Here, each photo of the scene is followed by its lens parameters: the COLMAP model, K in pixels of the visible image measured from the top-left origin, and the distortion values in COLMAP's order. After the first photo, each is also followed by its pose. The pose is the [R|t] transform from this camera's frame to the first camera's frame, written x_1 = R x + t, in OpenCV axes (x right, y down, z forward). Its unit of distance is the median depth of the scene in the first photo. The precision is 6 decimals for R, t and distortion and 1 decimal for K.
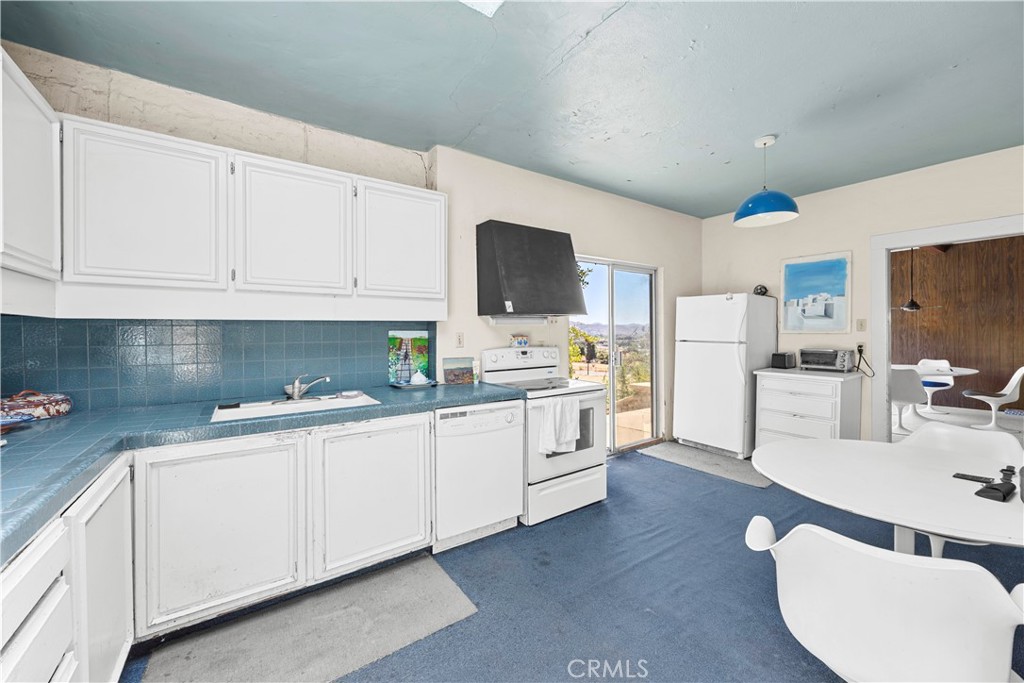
lens RADIAL K [[396.3, 0, 513.2], [0, 396.3, 336.2], [0, 0, 1]] dist [-0.006862, 0.000260]
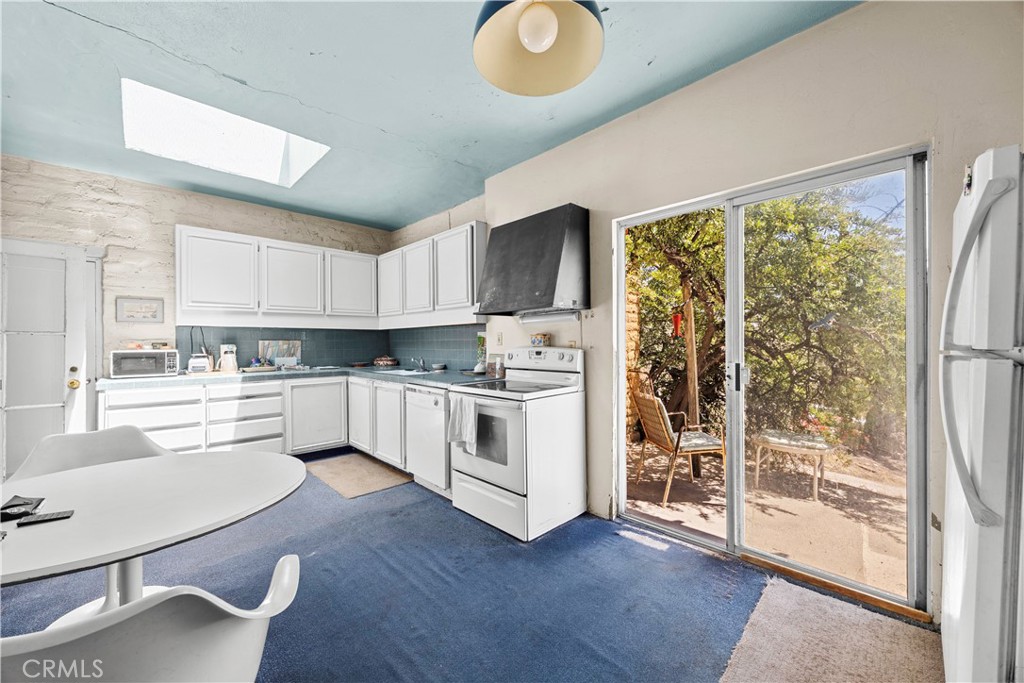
lens RADIAL K [[396.3, 0, 511.3], [0, 396.3, 342.1], [0, 0, 1]] dist [-0.006862, 0.000260]
pose [[0.147883, 0.007874, -0.988974, 1.059732], [-0.002598, 0.999968, 0.007573, 0.010964], [0.989002, 0.001449, 0.147898, 0.912091]]
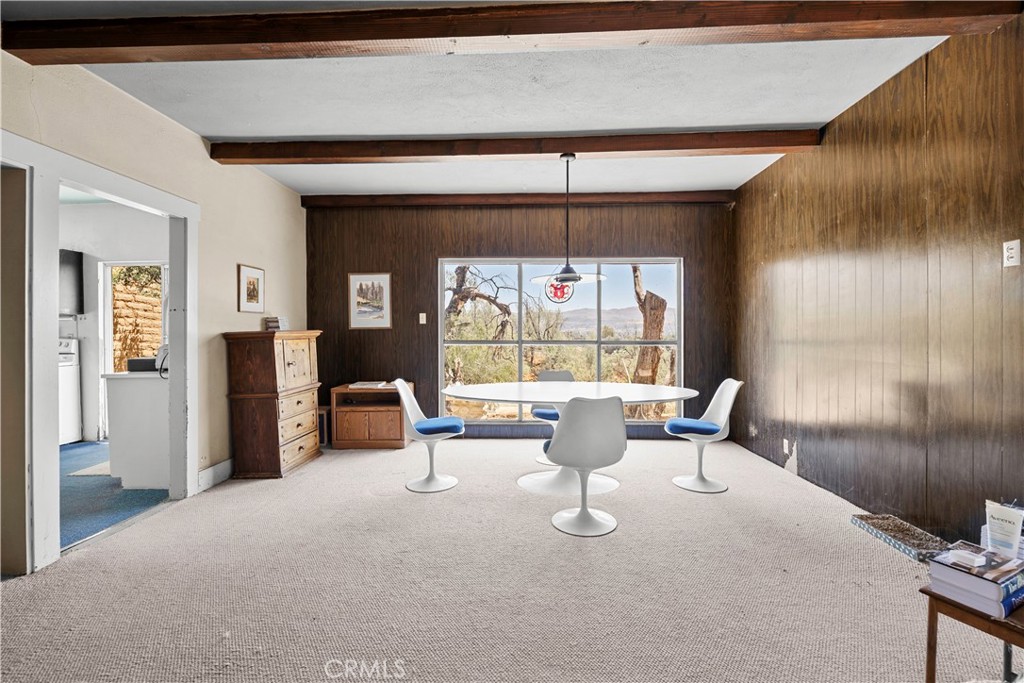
lens RADIAL K [[449.3, 0, 511.5], [0, 449.3, 337.4], [0, 0, 1]] dist [-0.017879, 0.000038]
pose [[0.797179, 0.005333, -0.603720, 2.535587], [-0.003356, 0.999985, 0.004402, 0.015327], [0.603734, -0.001483, 0.797184, 0.875784]]
